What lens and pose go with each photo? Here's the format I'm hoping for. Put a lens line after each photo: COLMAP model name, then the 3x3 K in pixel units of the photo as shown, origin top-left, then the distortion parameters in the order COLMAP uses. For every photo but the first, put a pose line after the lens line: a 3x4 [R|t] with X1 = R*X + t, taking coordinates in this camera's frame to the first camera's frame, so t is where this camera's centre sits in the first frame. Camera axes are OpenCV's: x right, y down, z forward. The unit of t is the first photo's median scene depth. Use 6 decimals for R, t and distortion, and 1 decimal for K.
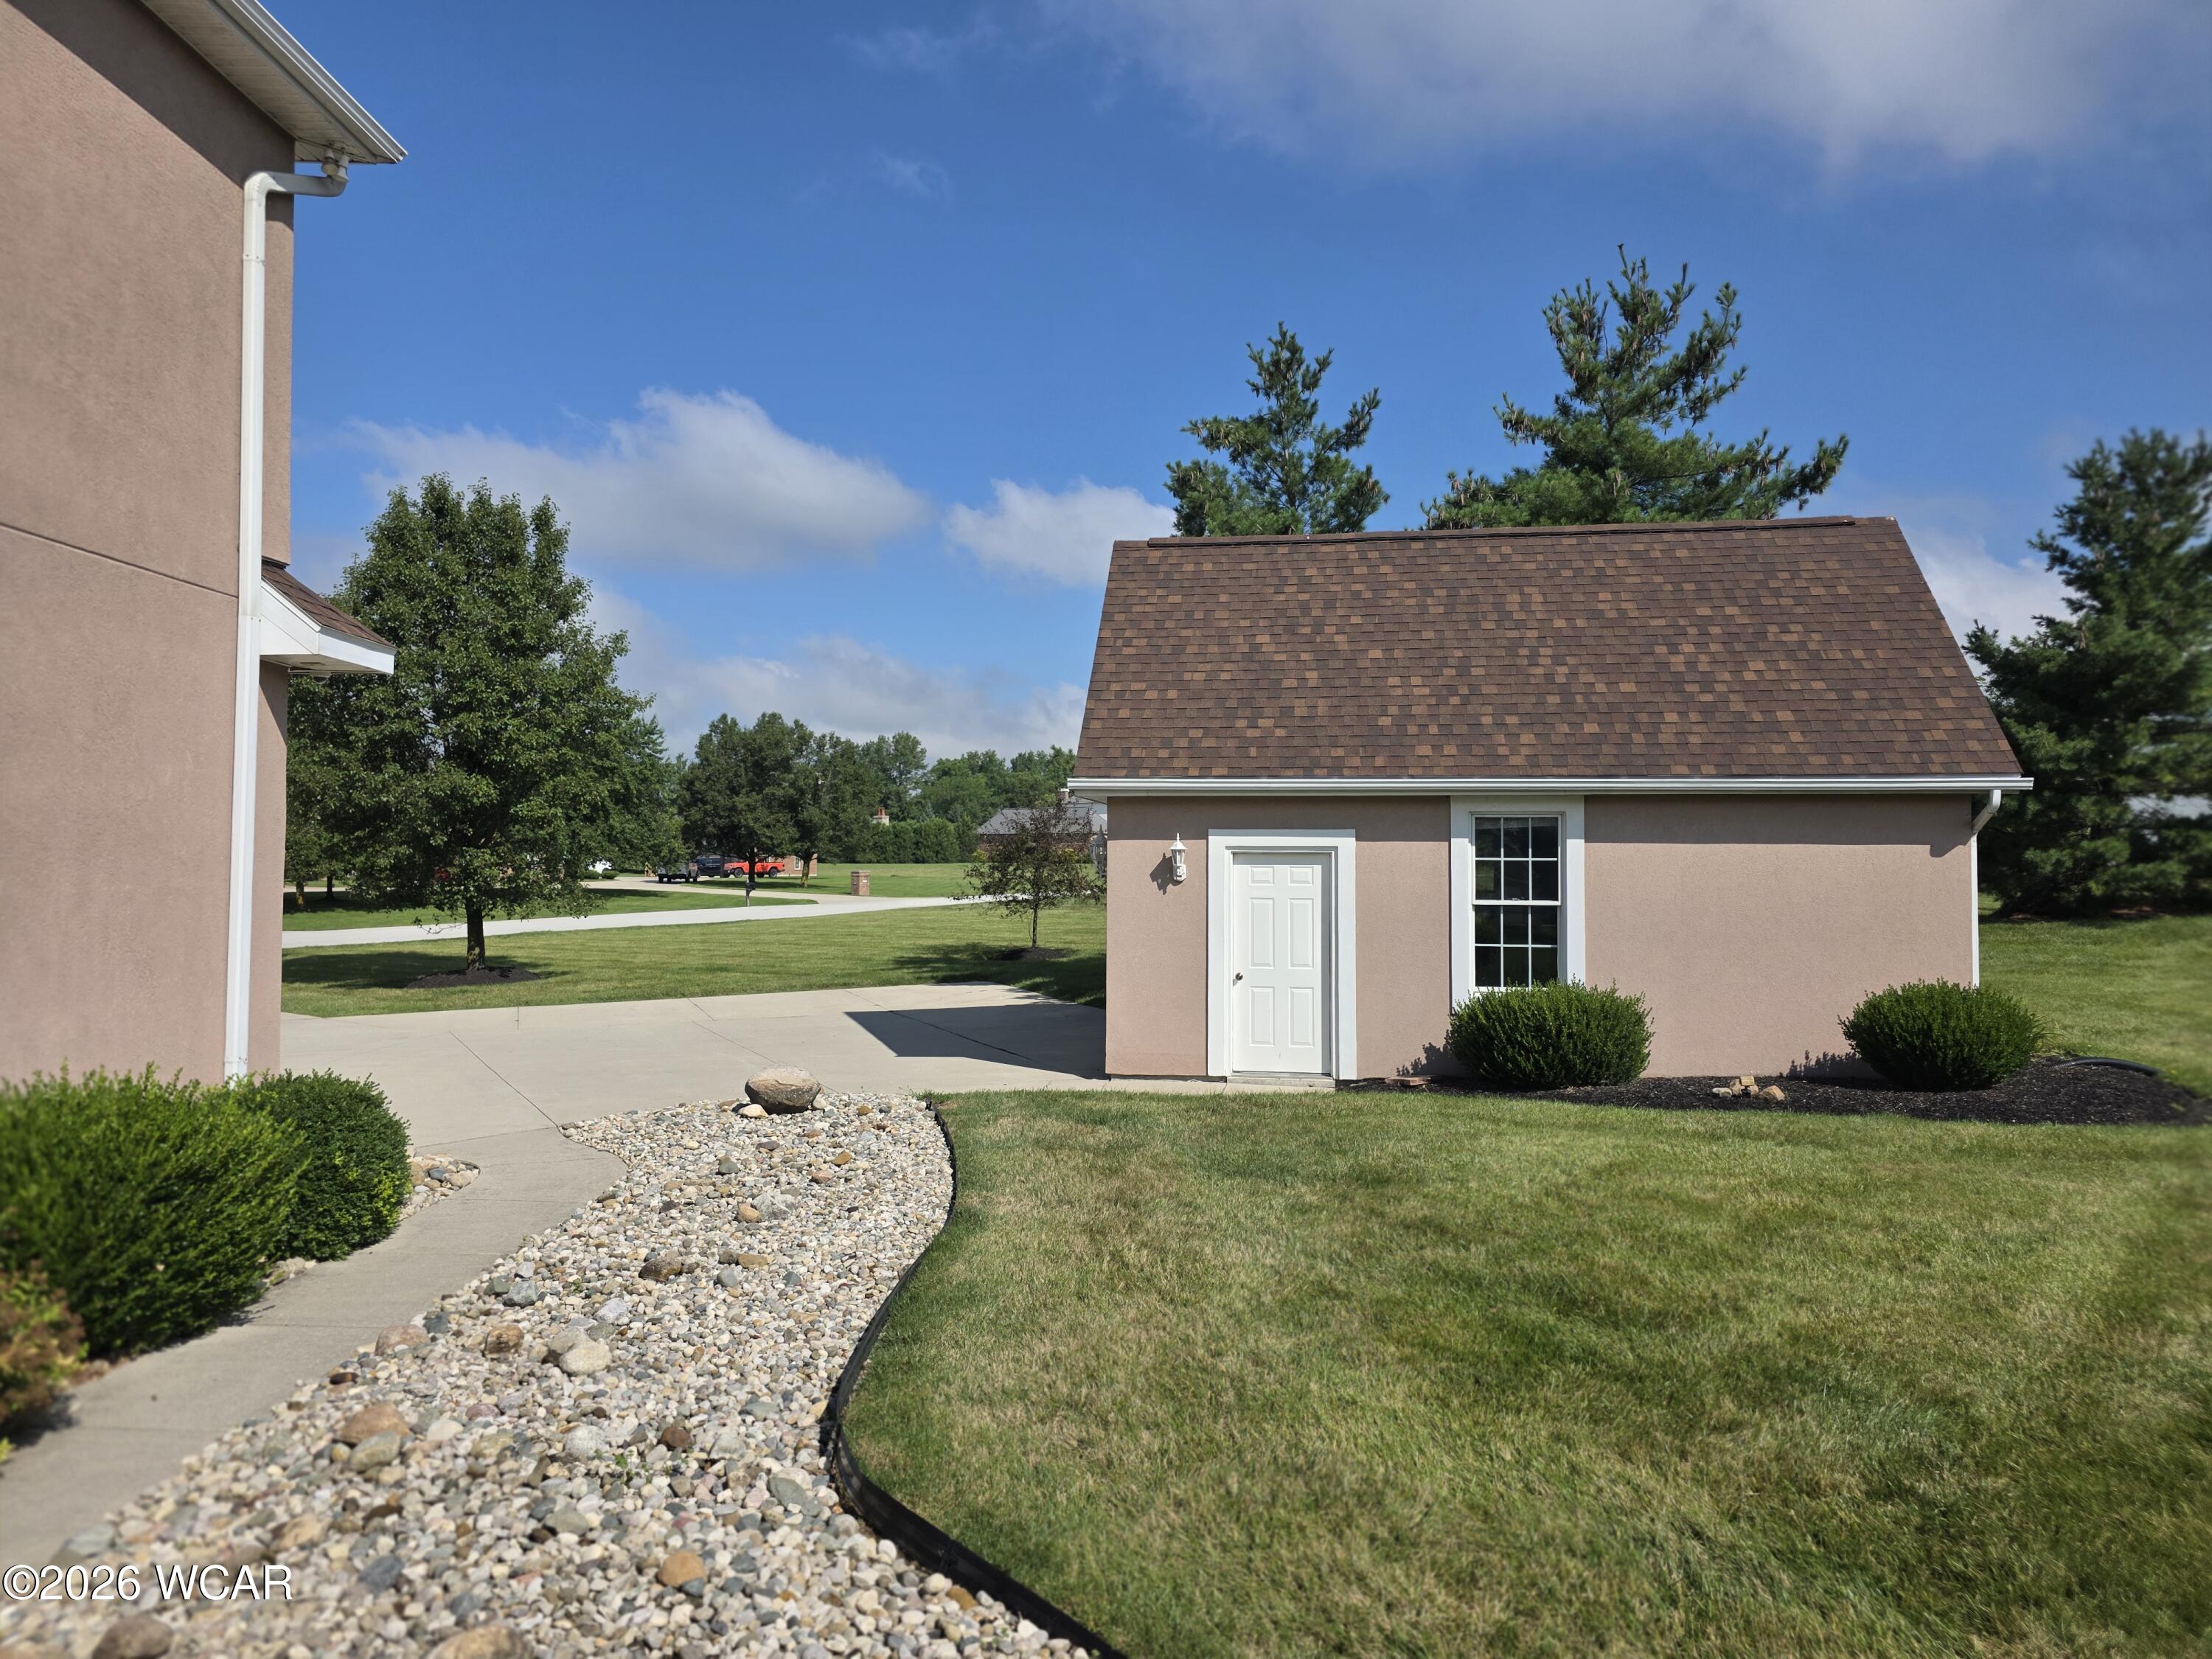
lens RADIAL K [[1483.8, 0, 1124.8], [0, 1483.8, 817.9], [0, 0, 1]] dist [0.070558, -0.067104]
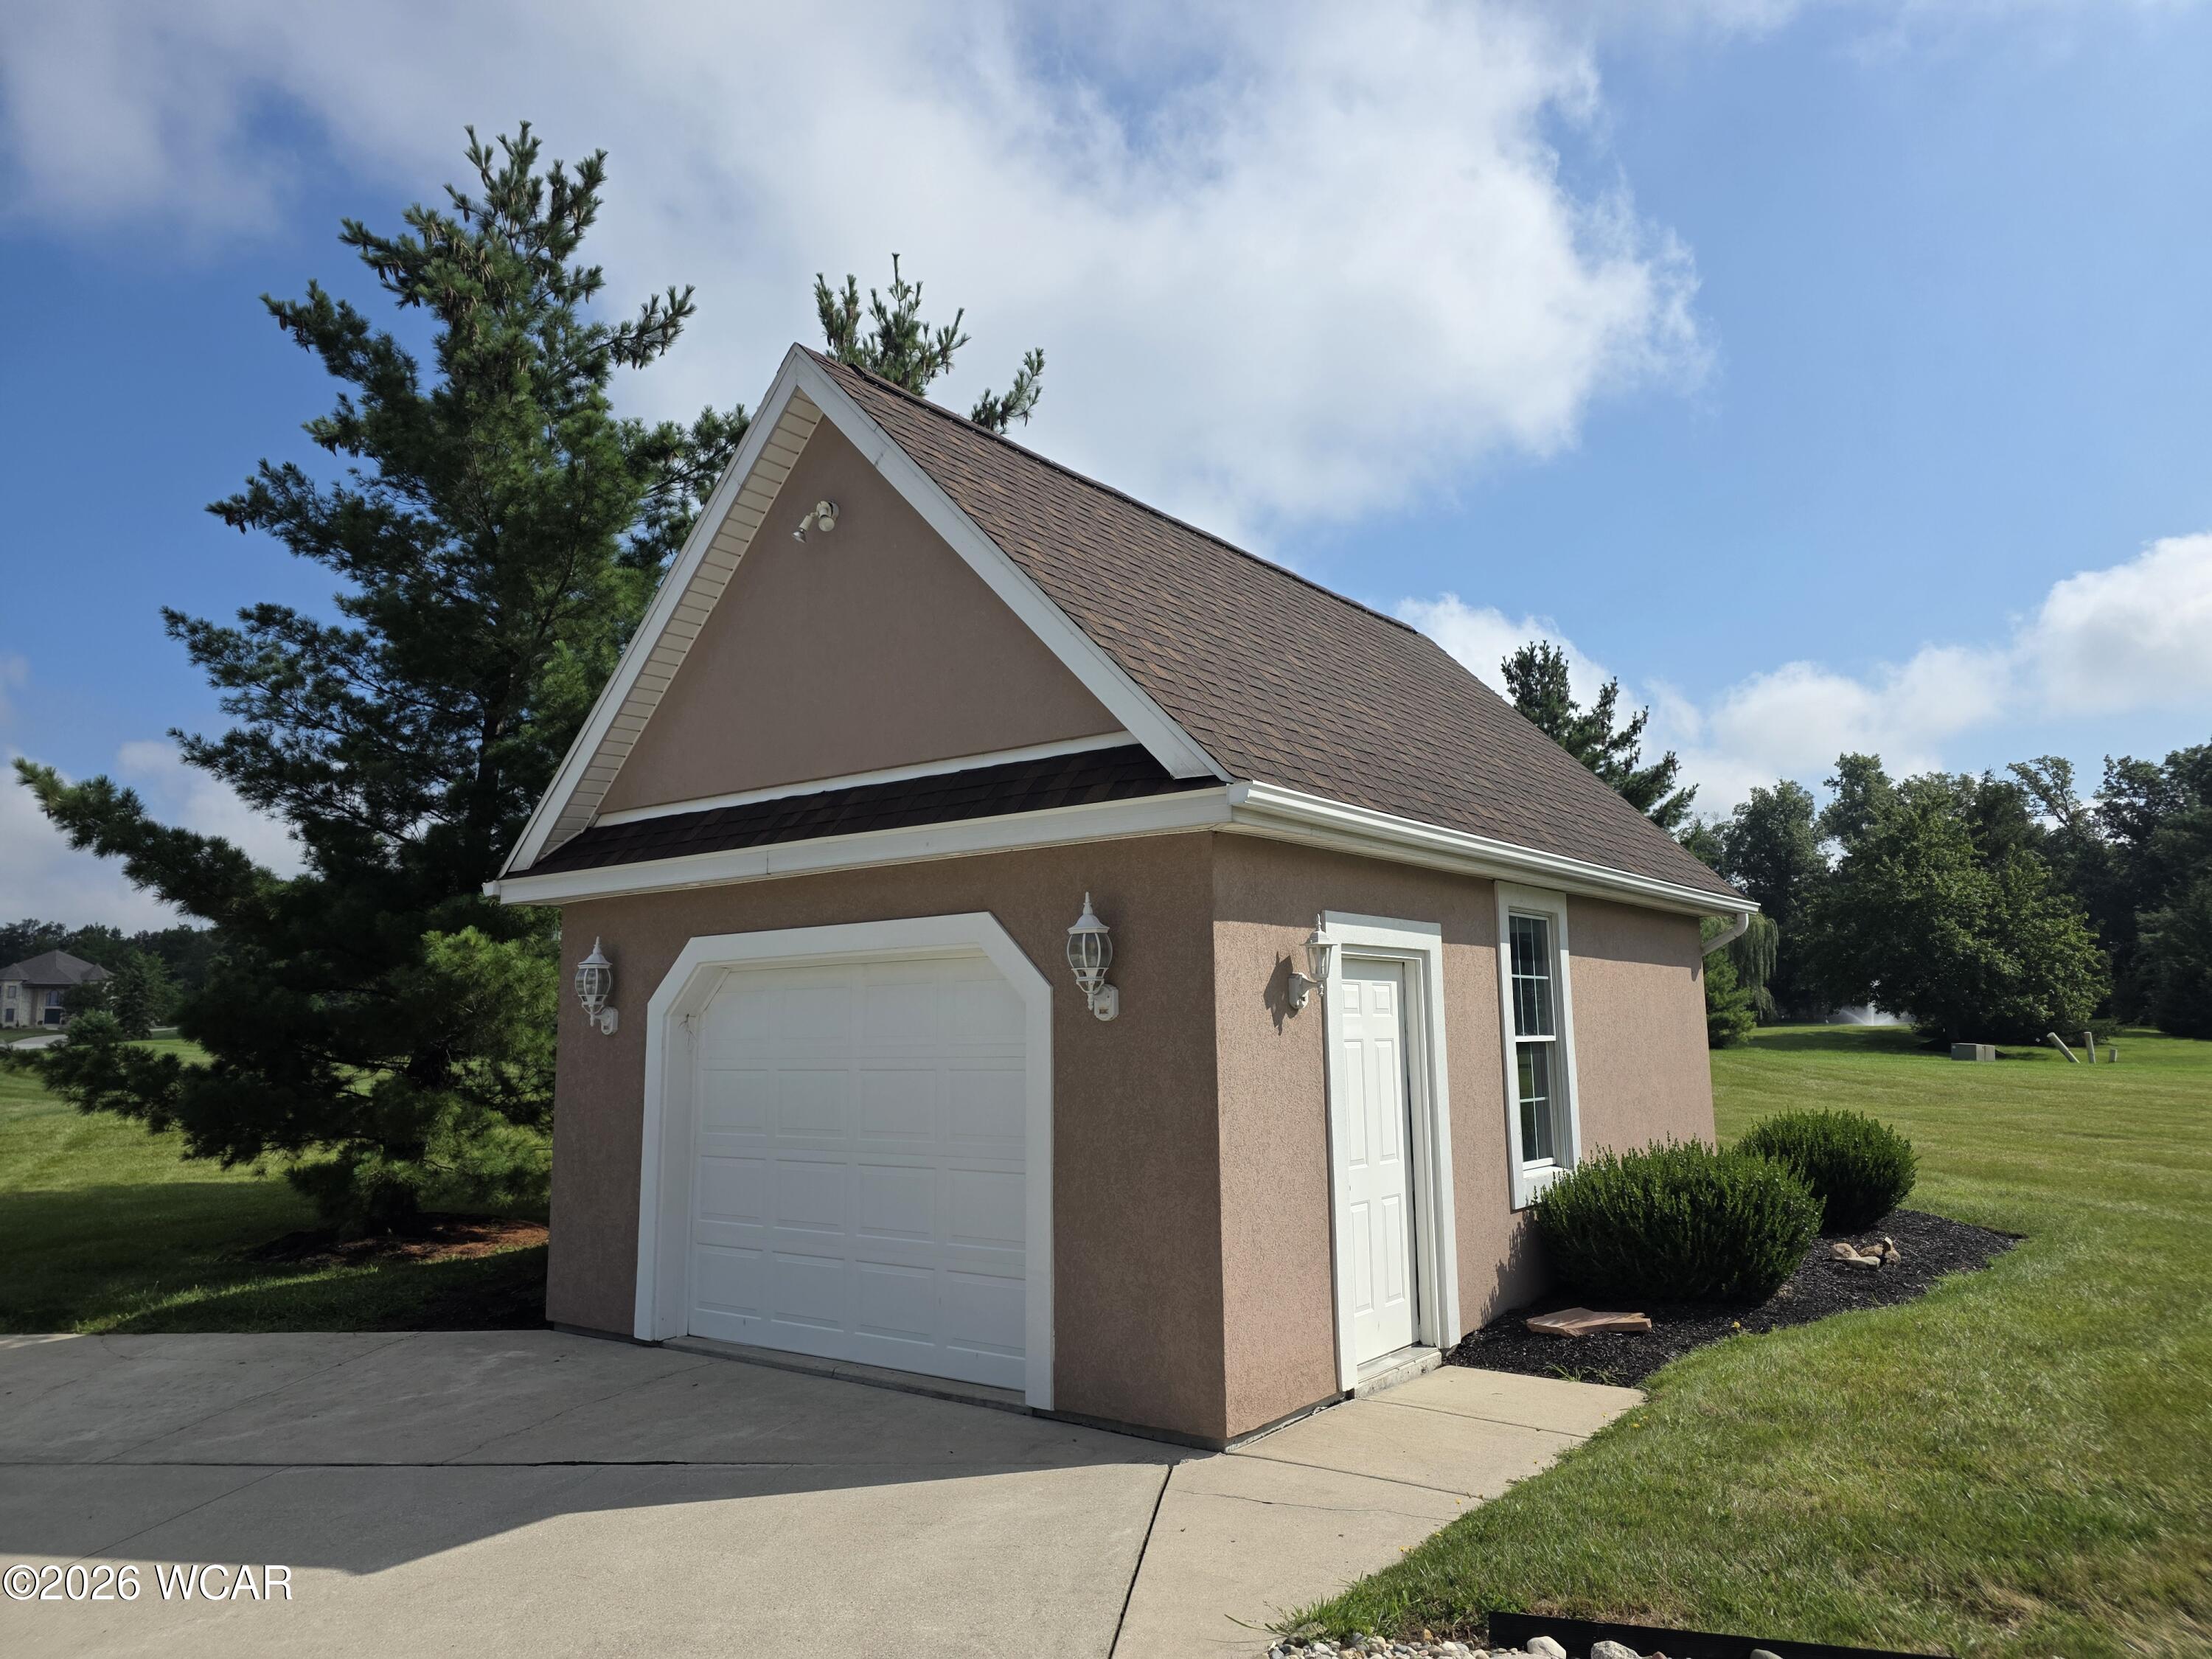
lens RADIAL K [[1483.8, 0, 1119.4], [0, 1483.8, 838.9], [0, 0, 1]] dist [0.070558, -0.067104]
pose [[0.491178, 0.102587, 0.864997, -0.415185], [-0.008122, 0.993537, -0.113220, 0.040454], [-0.871021, 0.048585, 0.488837, 0.742410]]
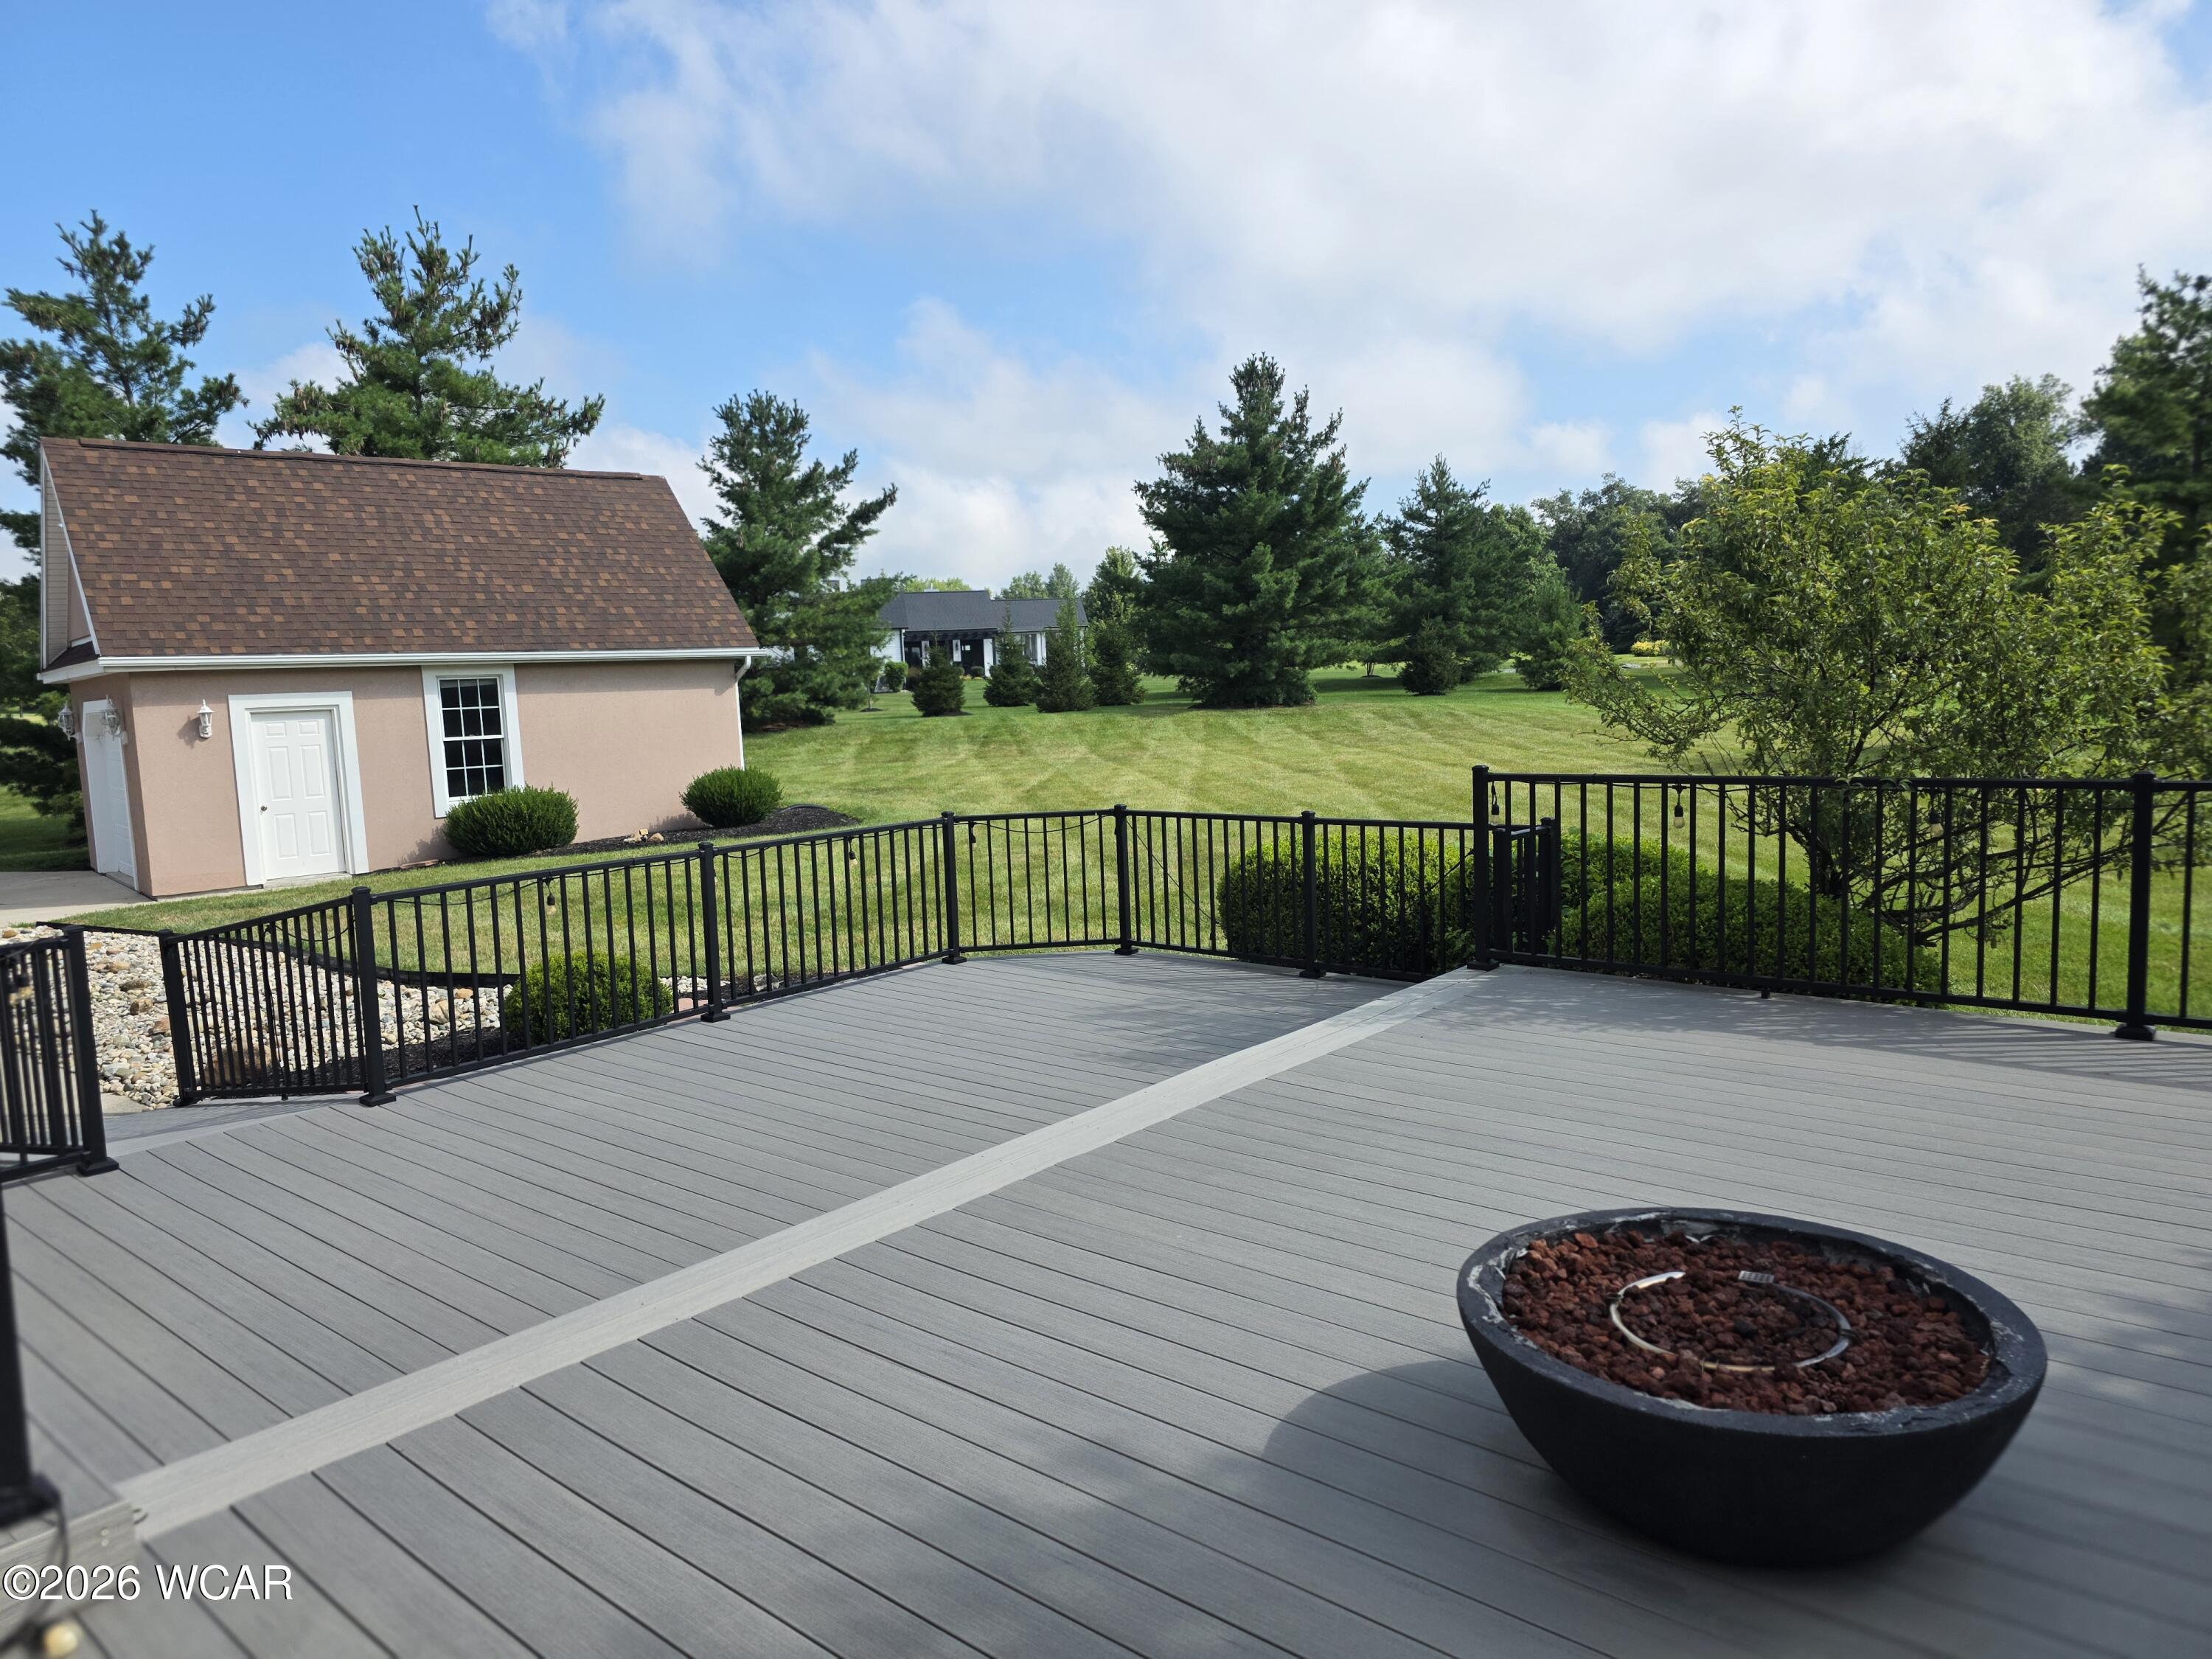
lens RADIAL K [[1483.8, 0, 1116.9], [0, 1483.8, 832.3], [0, 0, 1]] dist [0.070558, -0.067104]
pose [[0.659949, -0.107002, 0.743651, -0.389420], [0.020253, 0.991980, 0.124759, -0.020088], [-0.751037, -0.067273, 0.656824, -0.411132]]
